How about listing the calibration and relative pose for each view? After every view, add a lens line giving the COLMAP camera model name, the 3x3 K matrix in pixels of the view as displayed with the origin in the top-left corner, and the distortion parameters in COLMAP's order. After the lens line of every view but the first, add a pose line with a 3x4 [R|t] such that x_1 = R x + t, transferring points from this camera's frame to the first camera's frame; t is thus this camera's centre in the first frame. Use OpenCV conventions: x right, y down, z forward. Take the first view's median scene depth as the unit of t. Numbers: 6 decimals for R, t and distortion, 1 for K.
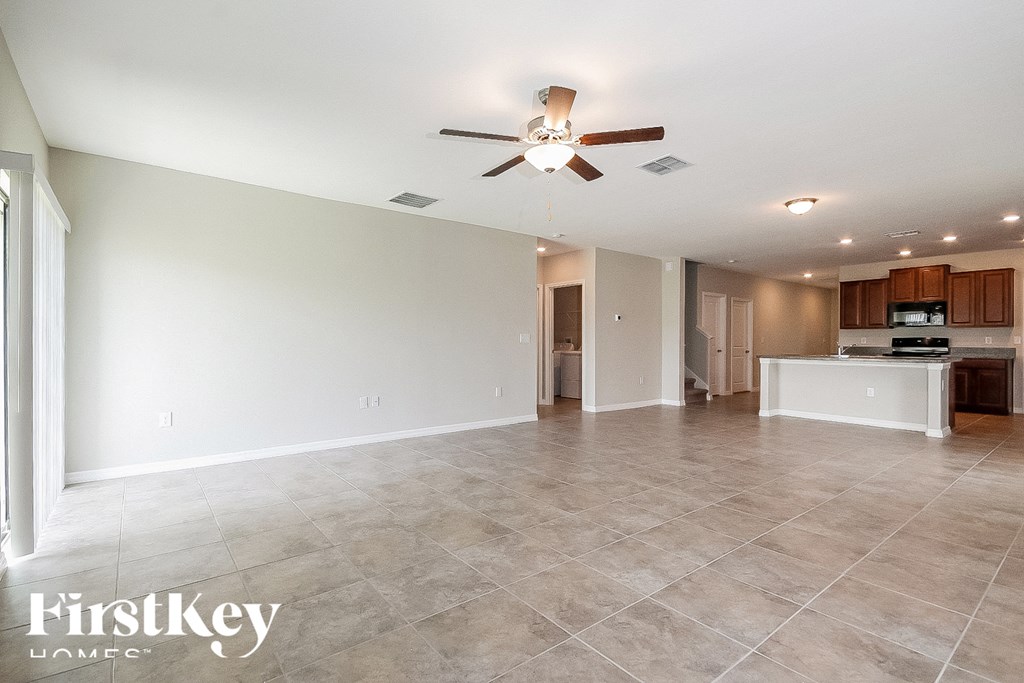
lens RADIAL K [[479.4, 0, 512.0], [0, 479.4, 341.5], [0, 0, 1]] dist [0.001146, 0.000247]
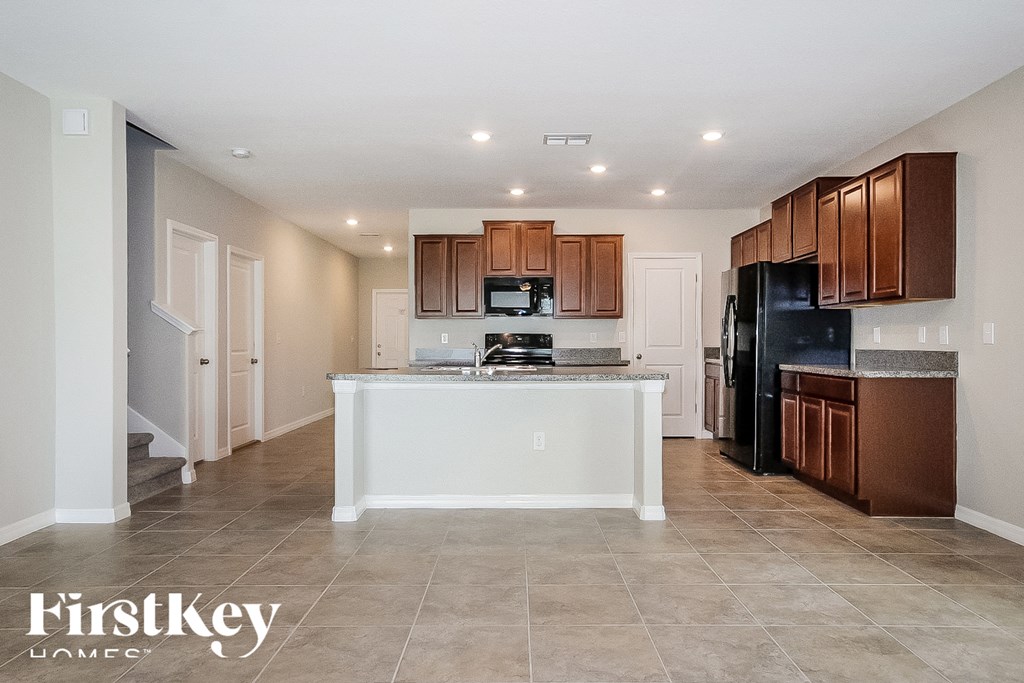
lens RADIAL K [[683.2, 0, 510.5], [0, 683.2, 345.3], [0, 0, 1]] dist [0.003293, 0.002885]
pose [[0.629136, -0.007068, 0.777263, 0.133958], [0.004006, 0.999975, 0.005851, 0.002263], [-0.777285, -0.000568, 0.629148, 0.428952]]
